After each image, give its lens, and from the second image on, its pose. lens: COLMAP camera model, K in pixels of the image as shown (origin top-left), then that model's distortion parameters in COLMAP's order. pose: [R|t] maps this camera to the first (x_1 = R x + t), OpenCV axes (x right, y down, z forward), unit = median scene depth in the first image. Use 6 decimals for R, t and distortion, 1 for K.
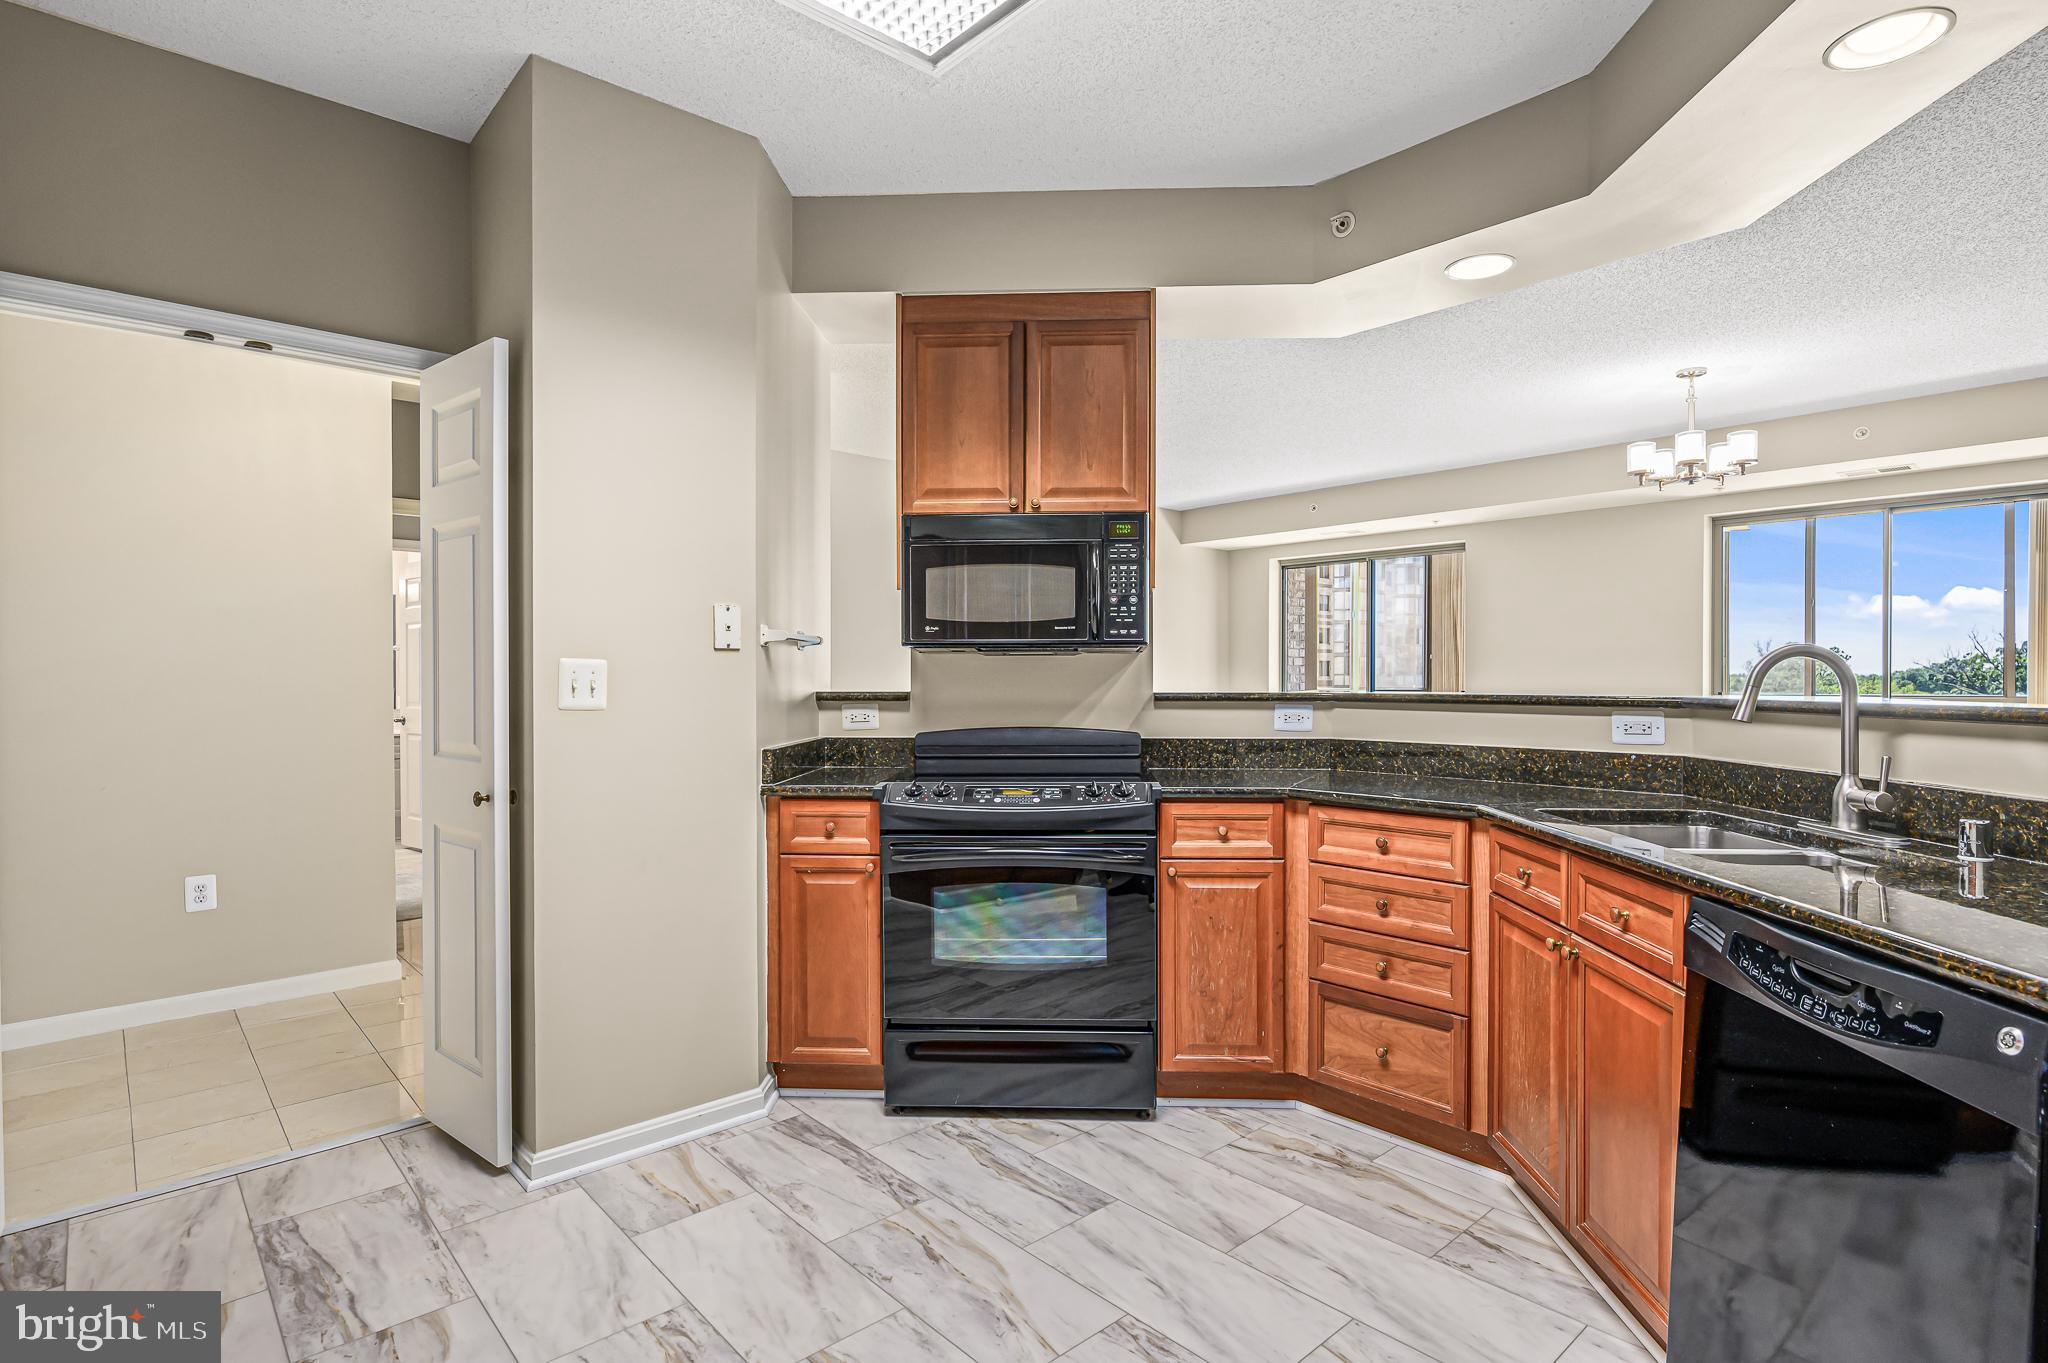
lens RADIAL K [[1070.9, 0, 1024.0], [0, 1070.9, 681.5], [0, 0, 1]] dist [-0.016099, 0.000401]
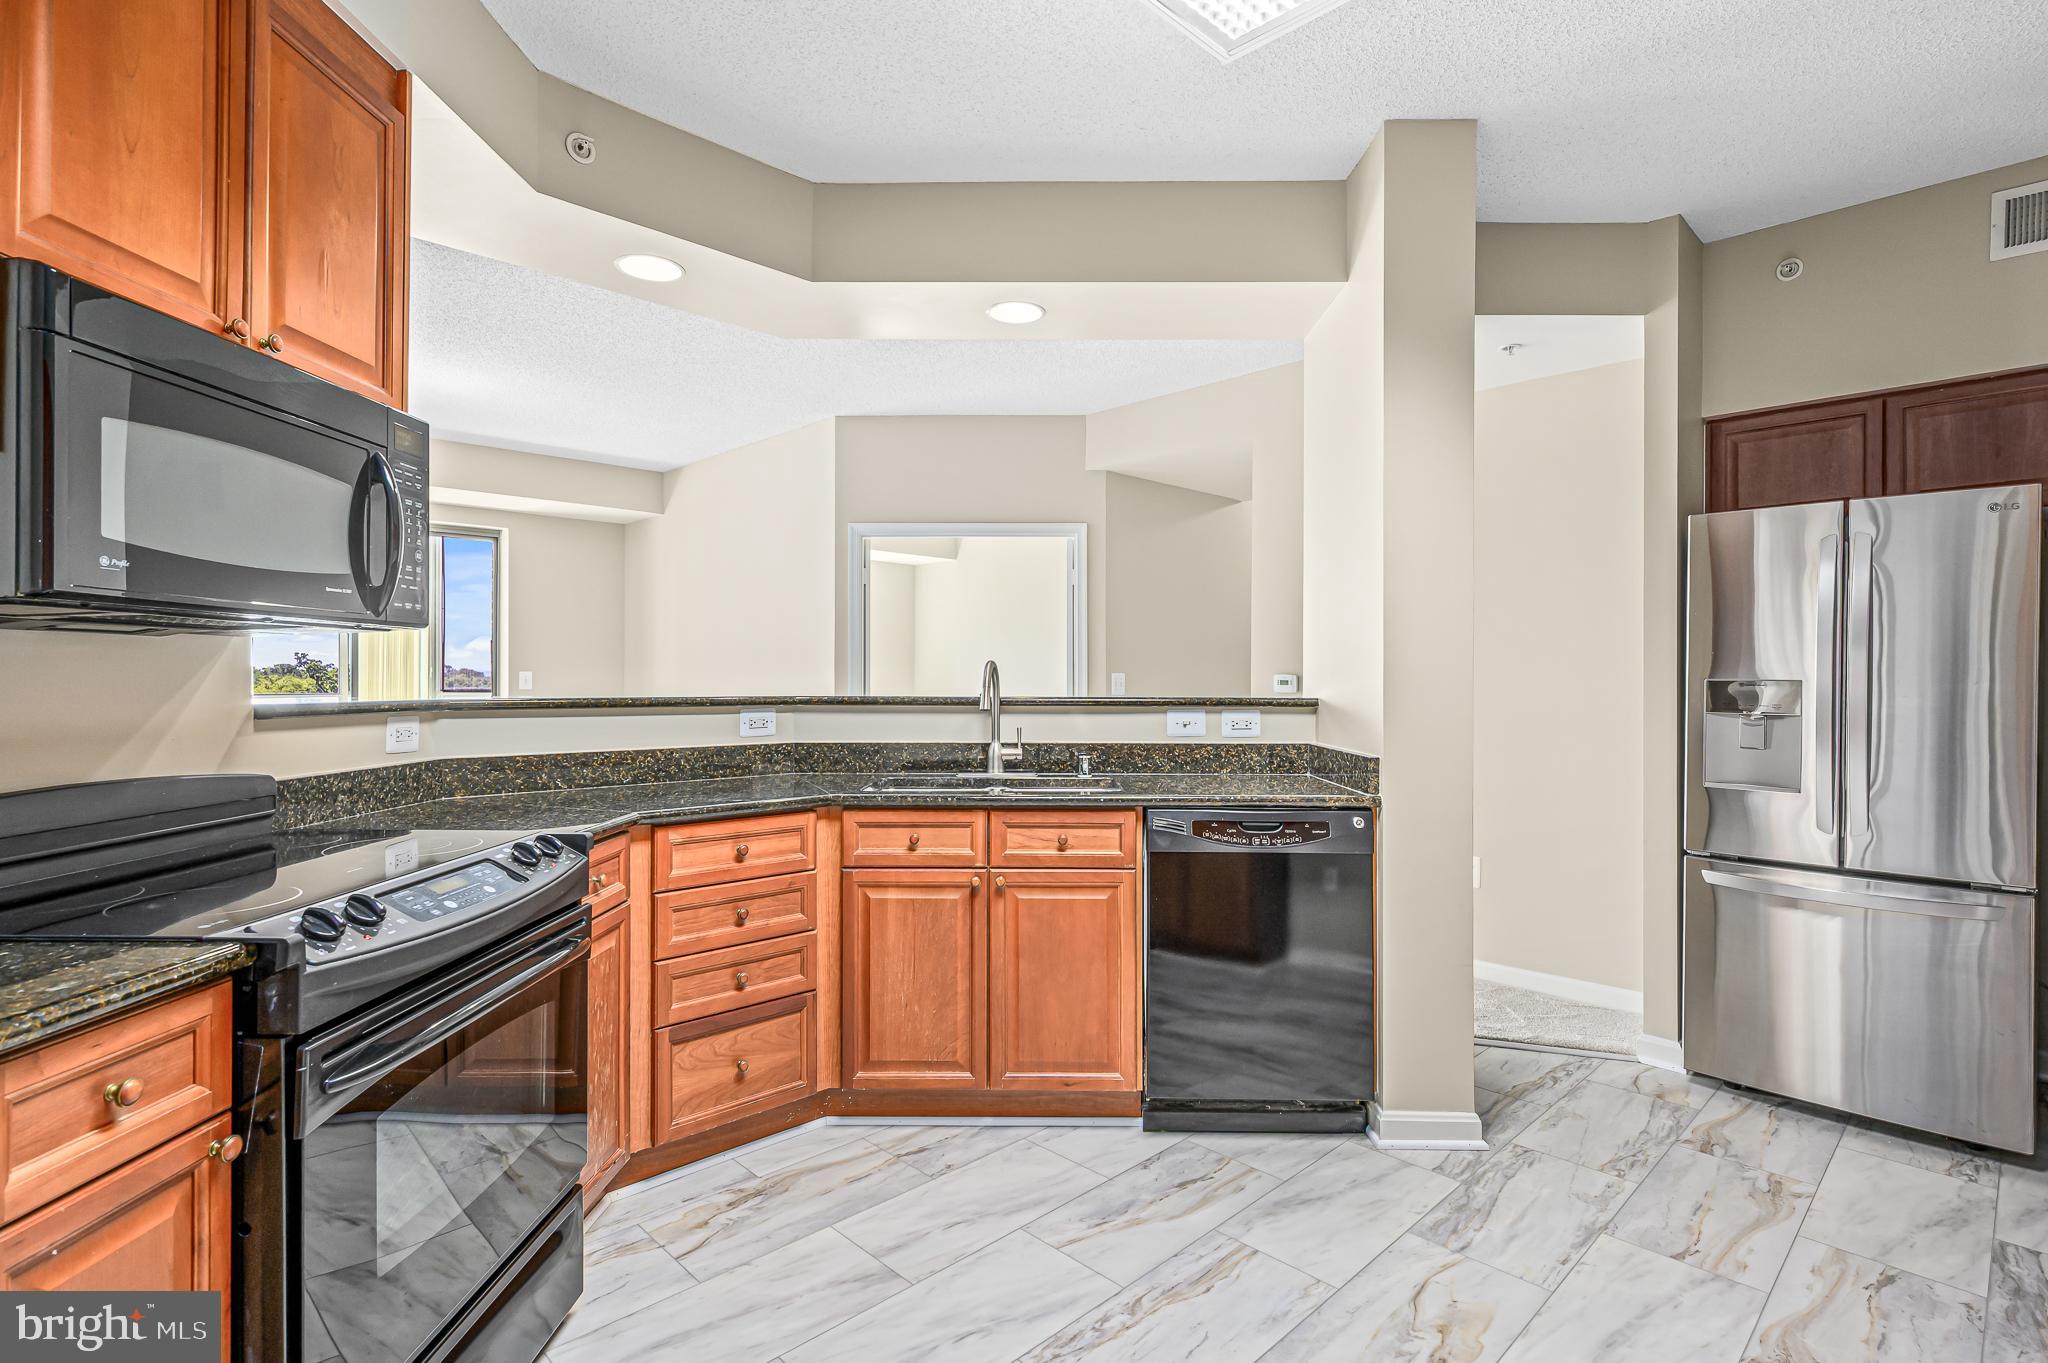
lens RADIAL K [[1009.2, 0, 1034.8], [0, 1009.2, 679.9], [0, 0, 1]] dist [0.002725, 0.001366]
pose [[-0.073092, 0.001093, 0.997325, -0.609986], [-0.000678, 0.999999, -0.001145, -0.004055], [-0.997325, -0.000760, -0.073091, 0.808732]]
